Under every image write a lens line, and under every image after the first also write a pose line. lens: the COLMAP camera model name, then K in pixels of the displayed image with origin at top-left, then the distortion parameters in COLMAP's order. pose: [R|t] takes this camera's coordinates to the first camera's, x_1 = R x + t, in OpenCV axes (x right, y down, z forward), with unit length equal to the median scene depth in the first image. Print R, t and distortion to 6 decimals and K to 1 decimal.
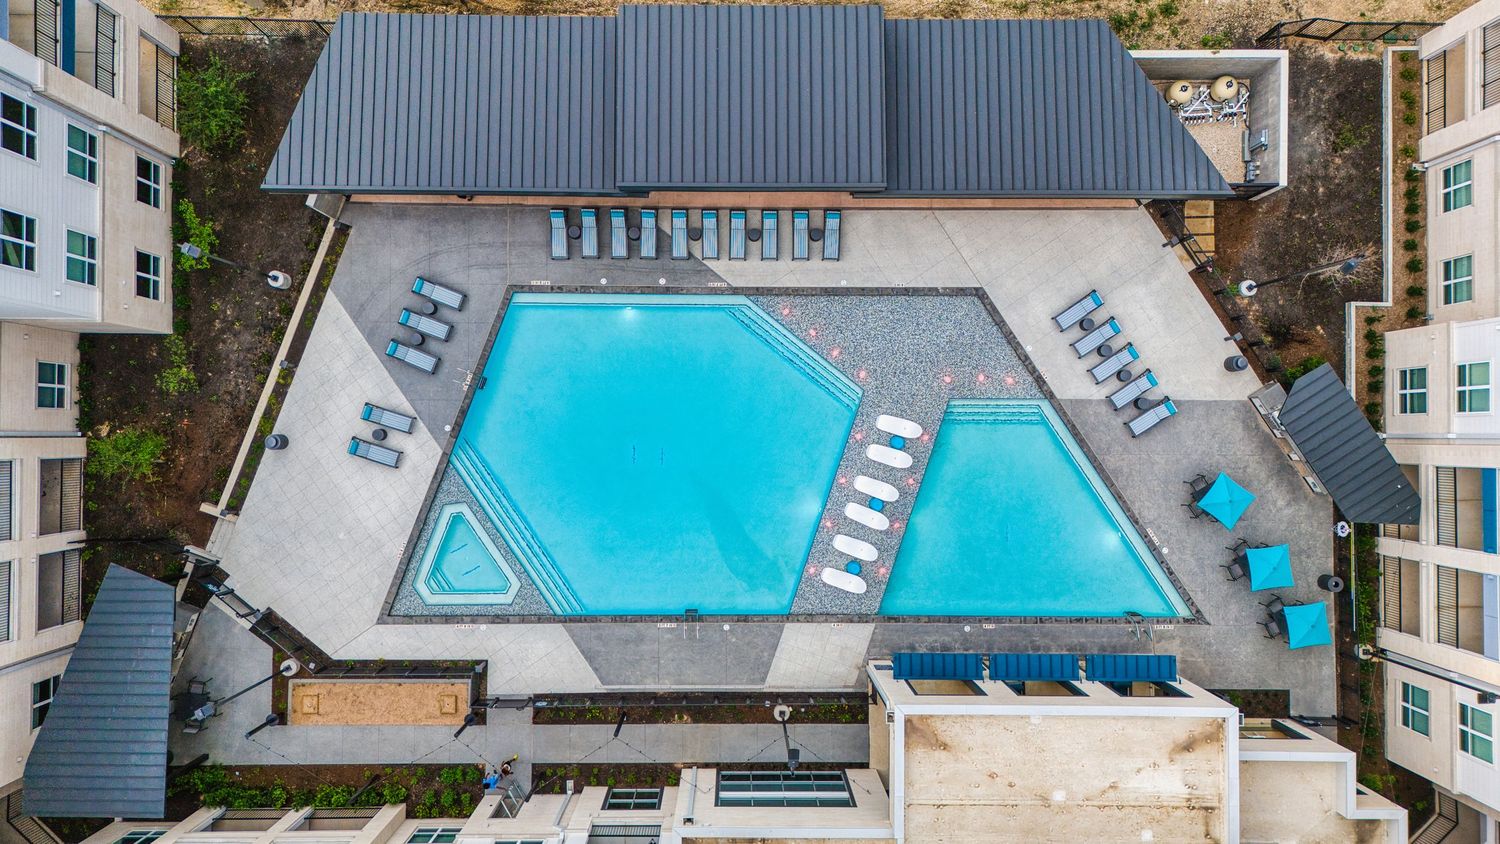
lens RADIAL K [[1071.7, 0, 747.6], [0, 1071.7, 415.8], [0, 0, 1]] dist [0.007334, -0.000743]
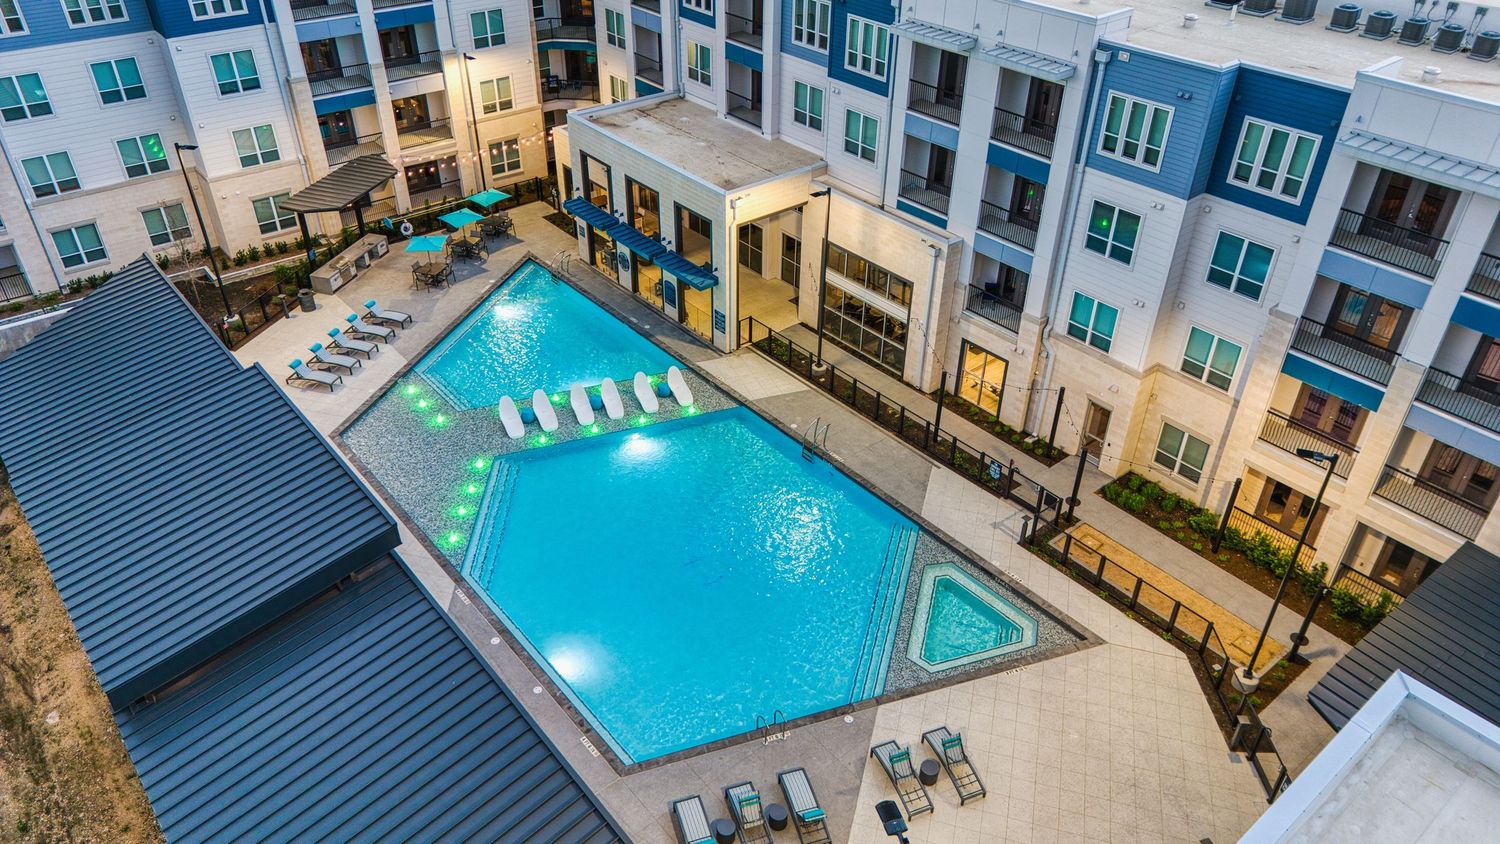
lens RADIAL K [[1027.9, 0, 775.0], [0, 1027.9, 430.2], [0, 0, 1]] dist [-0.000942, 0.000383]
pose [[-0.654201, -0.458877, 0.601210, -0.553503], [0.754961, -0.348555, 0.555467, -0.318661], [-0.045336, 0.817277, 0.574459, 0.484302]]
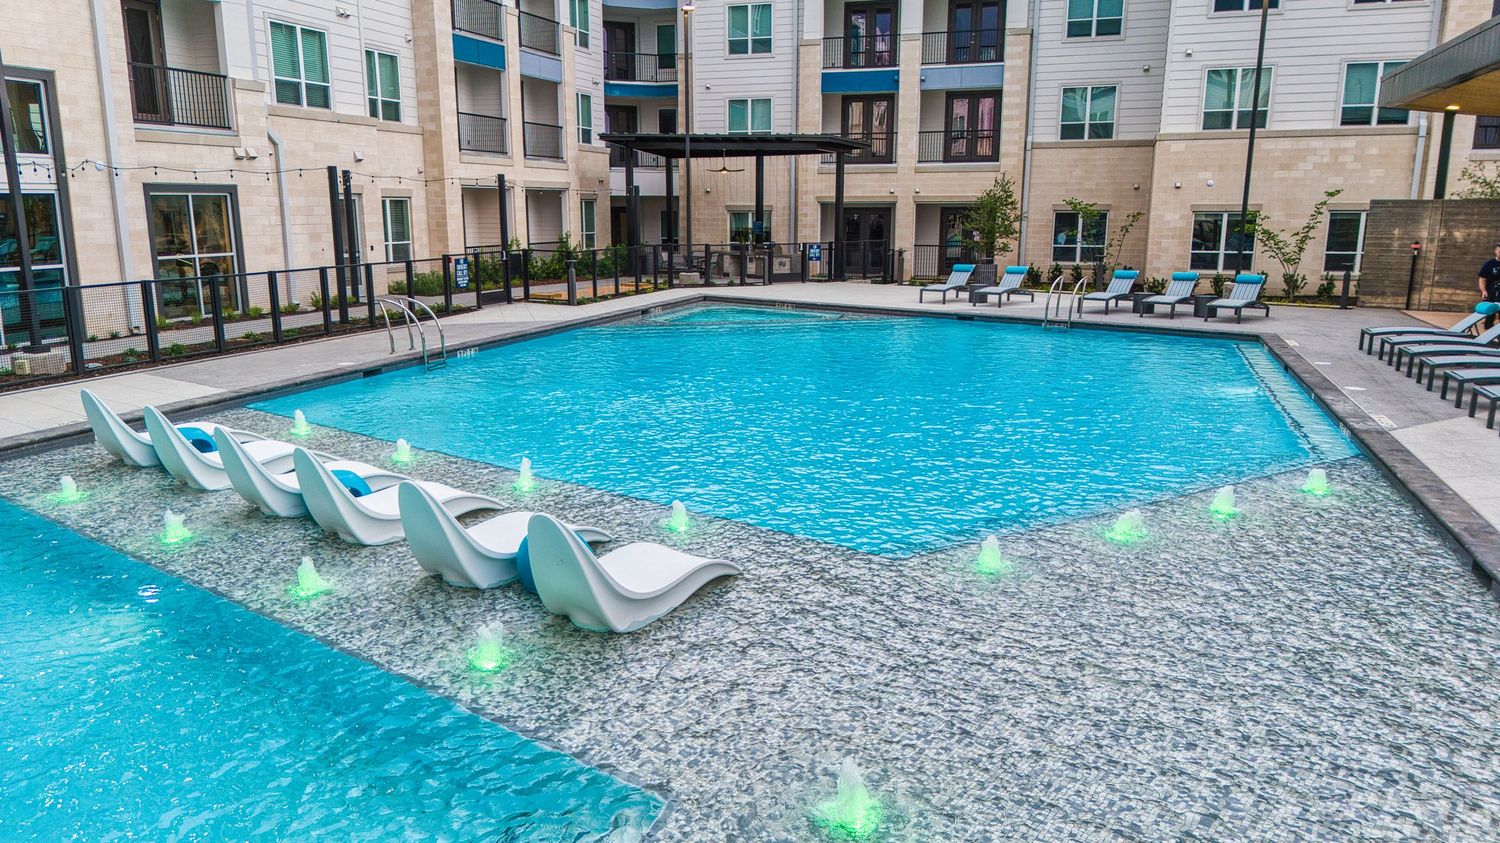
lens RADIAL K [[1058.9, 0, 753.2], [0, 1058.9, 418.2], [0, 0, 1]] dist [0.078425, -0.069671]
pose [[-0.323540, 0.176794, -0.929551, 0.288974], [-0.946122, -0.046744, 0.320418, -0.061048], [0.013196, 0.983137, 0.182392, 0.951161]]
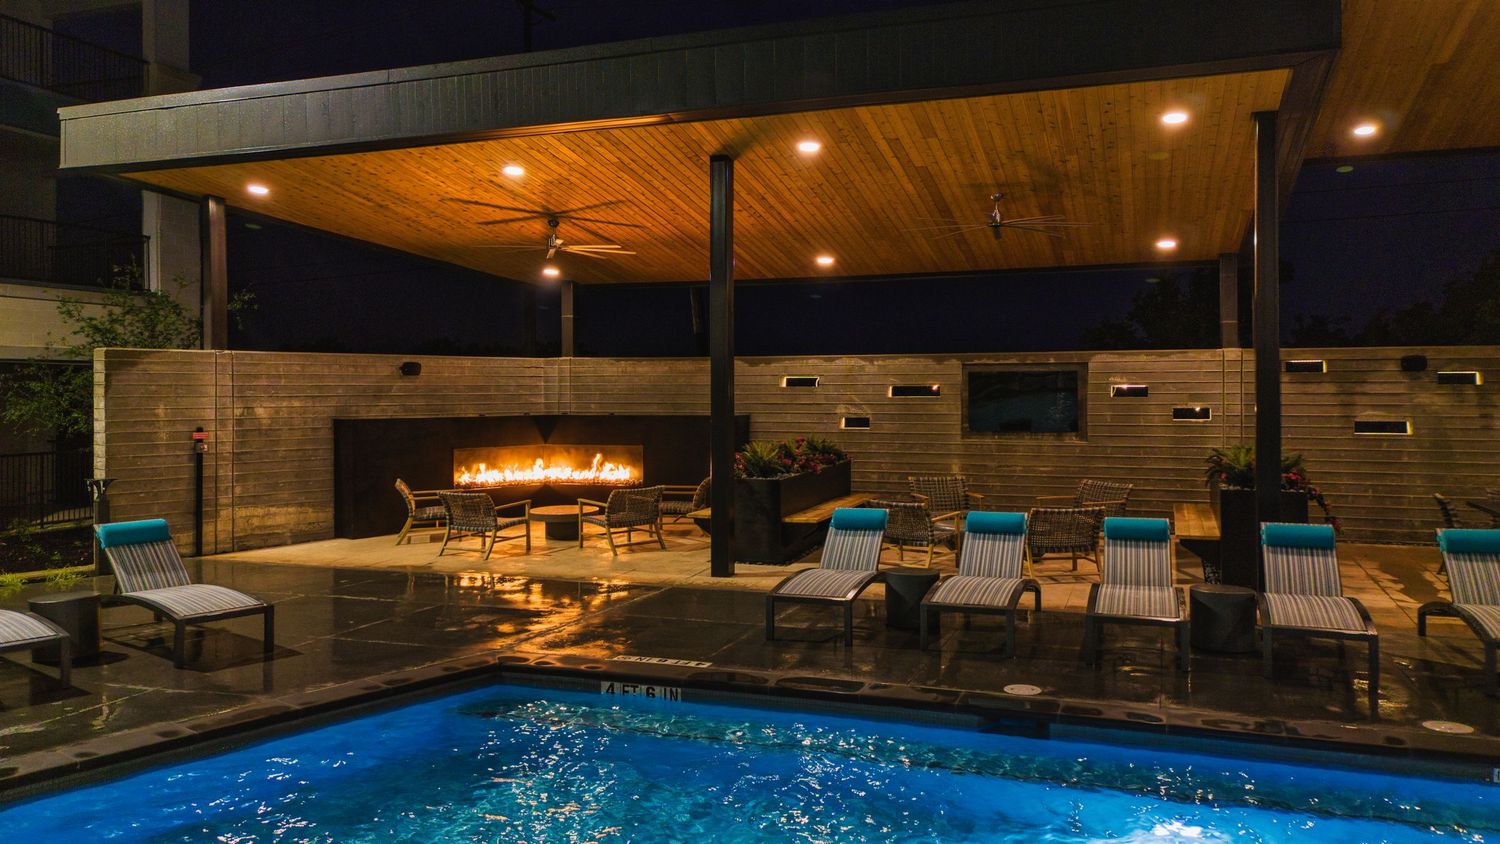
lens RADIAL K [[1139.6, 0, 764.3], [0, 1139.6, 362.2], [0, 0, 1]] dist [0.080969, -0.089440]
pose [[0.941166, -0.021483, -0.337260, -0.111274], [-0.337318, 0.000976, -0.941390, 0.047597], [0.020553, 0.999769, -0.006328, 0.955259]]
